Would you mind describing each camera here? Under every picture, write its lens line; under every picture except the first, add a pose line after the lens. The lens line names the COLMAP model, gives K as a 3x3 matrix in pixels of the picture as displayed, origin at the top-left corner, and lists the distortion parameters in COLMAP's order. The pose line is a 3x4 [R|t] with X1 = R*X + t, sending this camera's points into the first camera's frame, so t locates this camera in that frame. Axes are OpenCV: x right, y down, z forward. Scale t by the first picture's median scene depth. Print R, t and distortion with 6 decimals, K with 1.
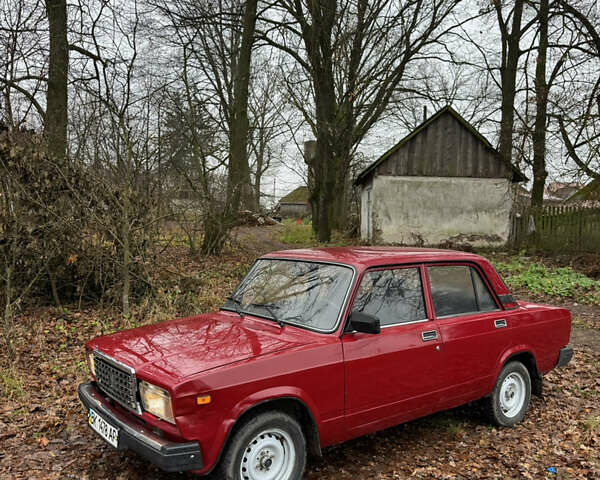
lens RADIAL K [[560.1, 0, 302.6], [0, 560.1, 242.7], [0, 0, 1]] dist [0.050341, 0.000000]
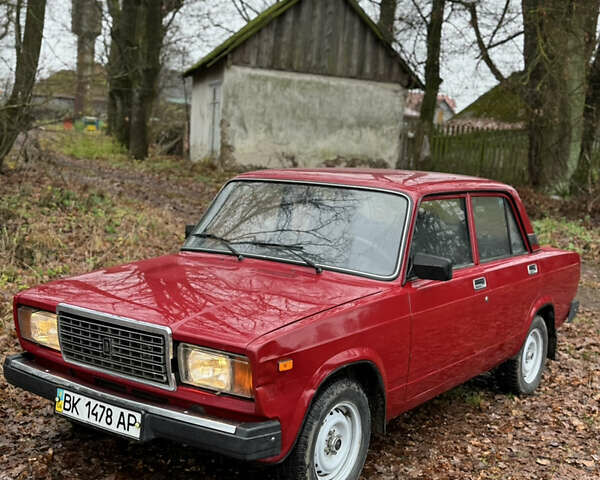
lens RADIAL K [[818.1, 0, 309.3], [0, 818.1, 237.8], [0, 0, 1]] dist [0.101682, 0.000000]
pose [[0.951761, 0.012007, 0.306604, -0.402043], [-0.039223, 0.995797, 0.082759, 0.015384], [-0.304322, -0.090793, 0.948232, -0.025912]]
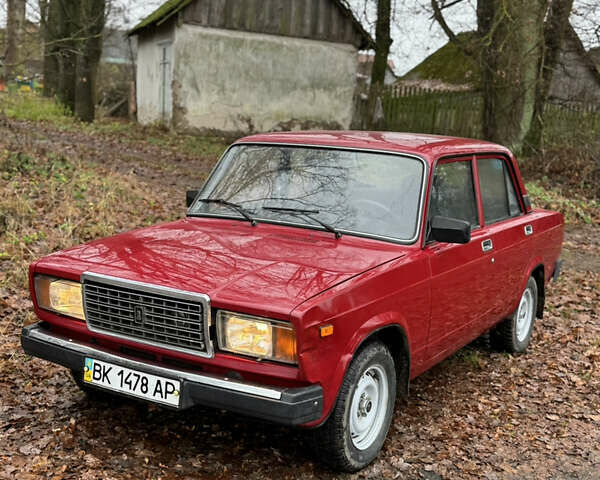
lens RADIAL K [[818.1, 0, 305.1], [0, 818.1, 245.2], [0, 0, 1]] dist [0.101682, 0.000000]
pose [[0.927583, -0.017824, 0.373192, -0.505731], [-0.035000, 0.990323, 0.134293, 0.017961], [-0.371975, -0.137630, 0.917983, 0.020917]]
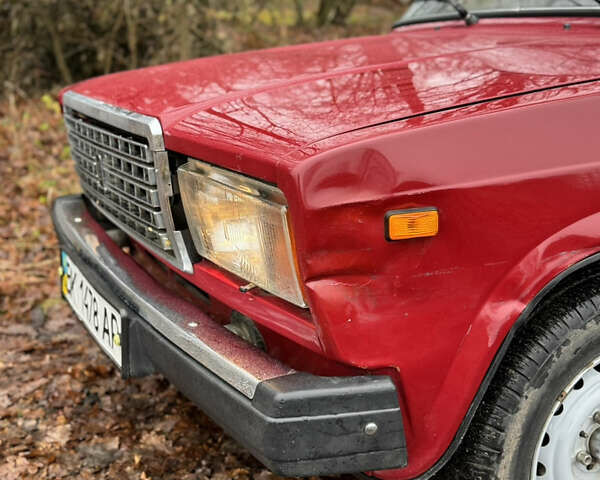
lens RADIAL K [[818.1, 0, 299.2], [0, 818.1, 242.3], [0, 0, 1]] dist [0.101682, 0.000000]
pose [[0.982032, 0.030486, -0.186238, -0.130607], [0.012700, 0.973953, 0.226394, 0.169229], [0.188288, -0.224691, 0.956066, 0.528576]]
